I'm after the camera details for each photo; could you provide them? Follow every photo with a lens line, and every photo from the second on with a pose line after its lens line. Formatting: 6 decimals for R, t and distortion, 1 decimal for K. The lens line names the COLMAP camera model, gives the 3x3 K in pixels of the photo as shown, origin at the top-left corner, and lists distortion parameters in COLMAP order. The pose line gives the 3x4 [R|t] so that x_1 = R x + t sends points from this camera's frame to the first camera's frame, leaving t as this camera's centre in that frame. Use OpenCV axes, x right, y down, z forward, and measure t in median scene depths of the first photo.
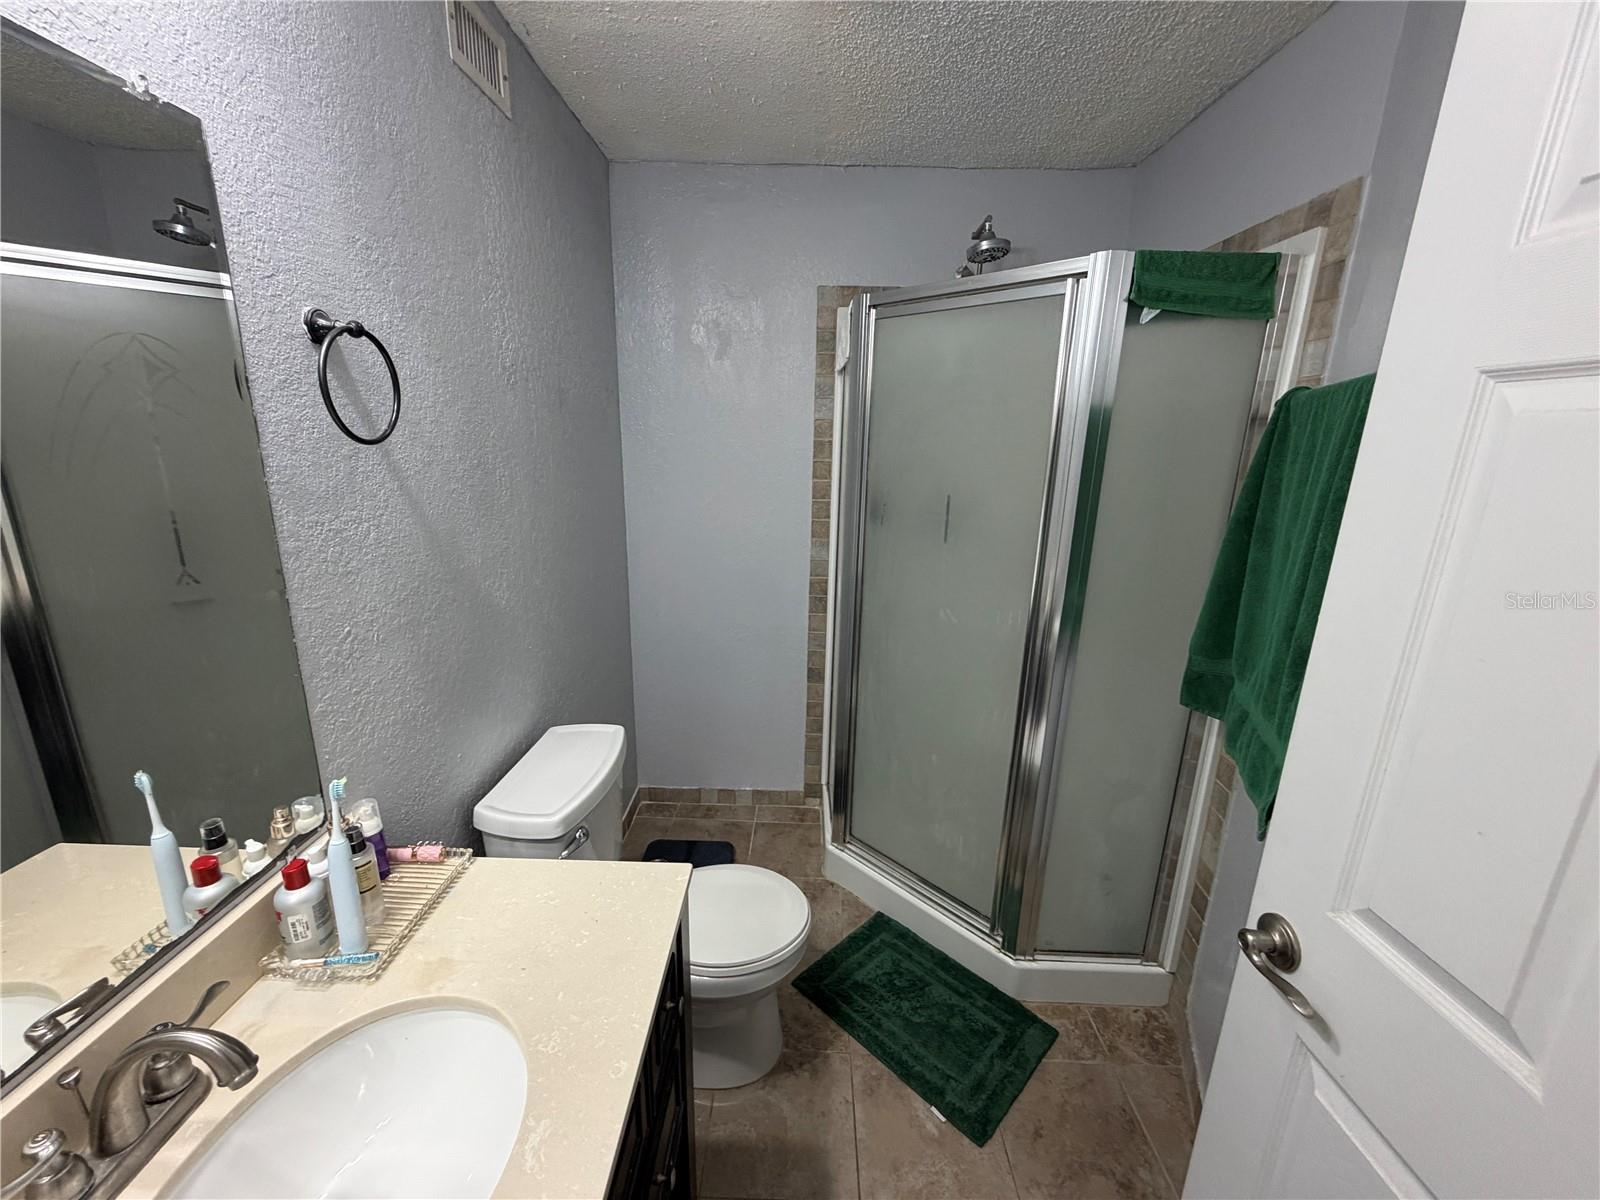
lens RADIAL K [[637.5, 0, 797.4], [0, 637.5, 597.6], [0, 0, 1]] dist [0.001368, -0.000315]
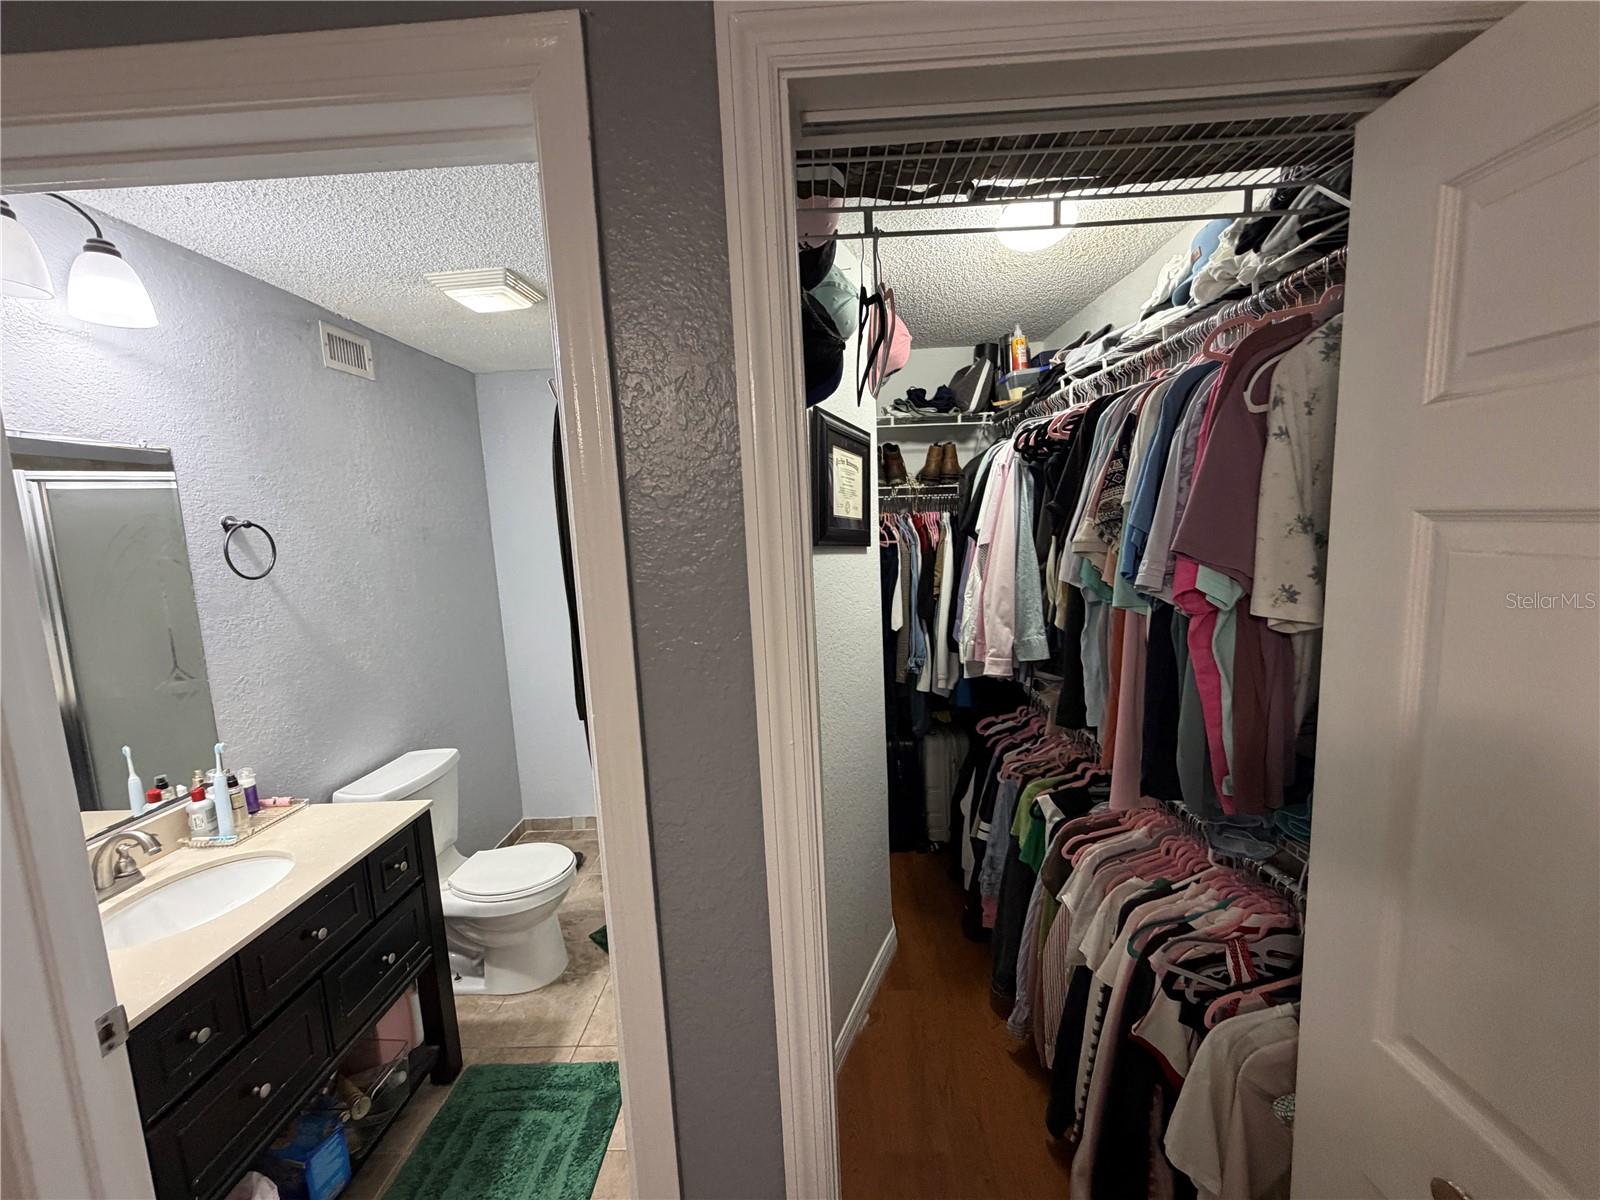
lens RADIAL K [[637.5, 0, 801.0], [0, 637.5, 602.6], [0, 0, 1]] dist [0.001368, -0.000315]
pose [[0.997714, -0.064928, -0.018755, 1.070450], [0.062103, 0.990271, -0.124524, 0.183565], [0.026658, 0.123075, 0.992039, -0.918965]]
